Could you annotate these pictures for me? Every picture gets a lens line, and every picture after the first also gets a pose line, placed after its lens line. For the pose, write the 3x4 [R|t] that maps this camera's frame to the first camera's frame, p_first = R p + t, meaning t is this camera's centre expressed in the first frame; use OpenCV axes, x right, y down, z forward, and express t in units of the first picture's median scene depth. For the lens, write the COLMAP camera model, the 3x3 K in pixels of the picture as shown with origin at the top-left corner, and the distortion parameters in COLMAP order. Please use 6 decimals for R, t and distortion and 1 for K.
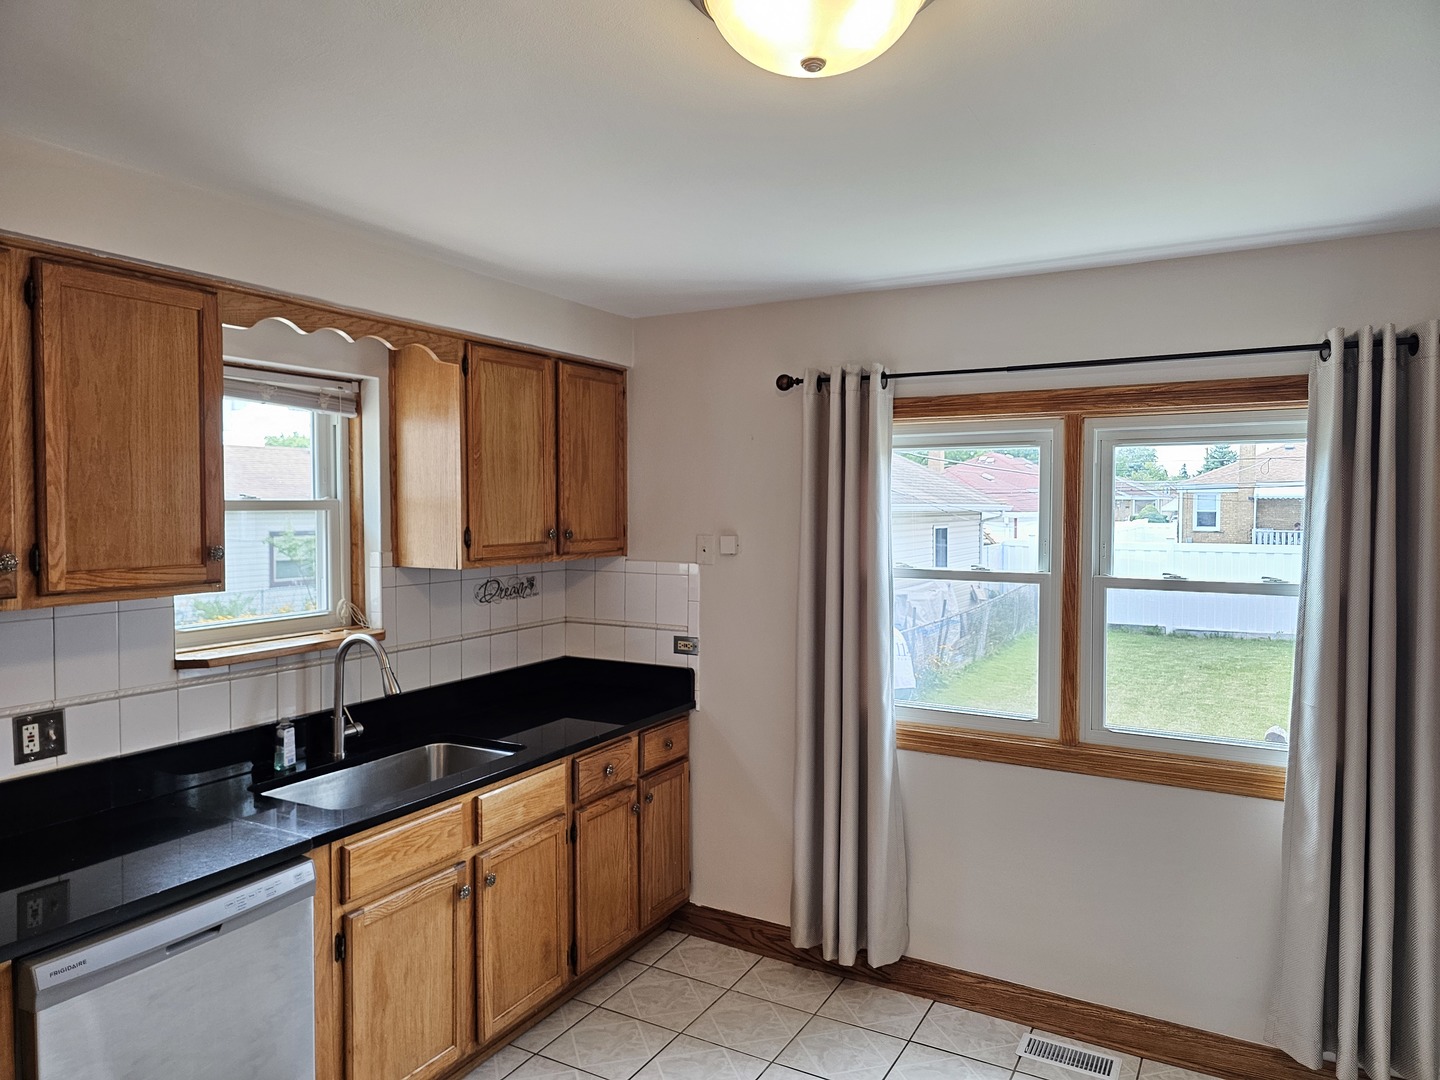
lens RADIAL K [[979.4, 0, 705.1], [0, 979.4, 537.0], [0, 0, 1]] dist [0.029285, -0.022929]
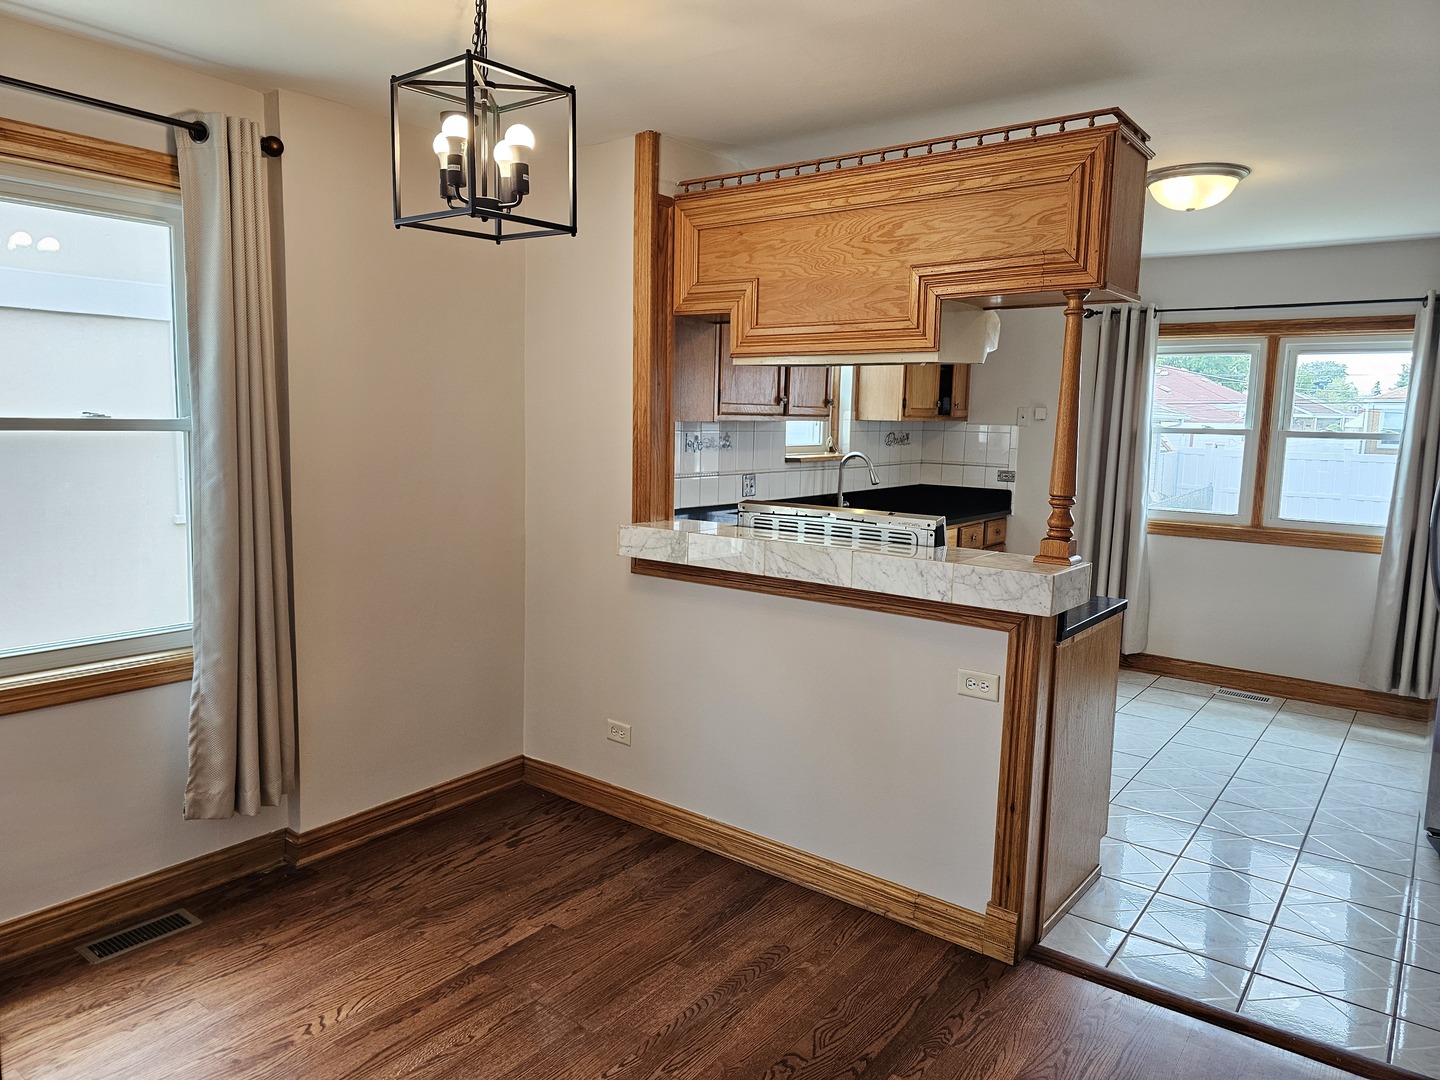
lens RADIAL K [[979.4, 0, 724.0], [0, 979.4, 539.2], [0, 0, 1]] dist [0.029285, -0.022929]
pose [[0.992001, 0.034521, -0.121419, -0.342015], [-0.022868, 0.995110, 0.096090, 0.082744], [0.124142, -0.092545, 0.987939, -0.819437]]
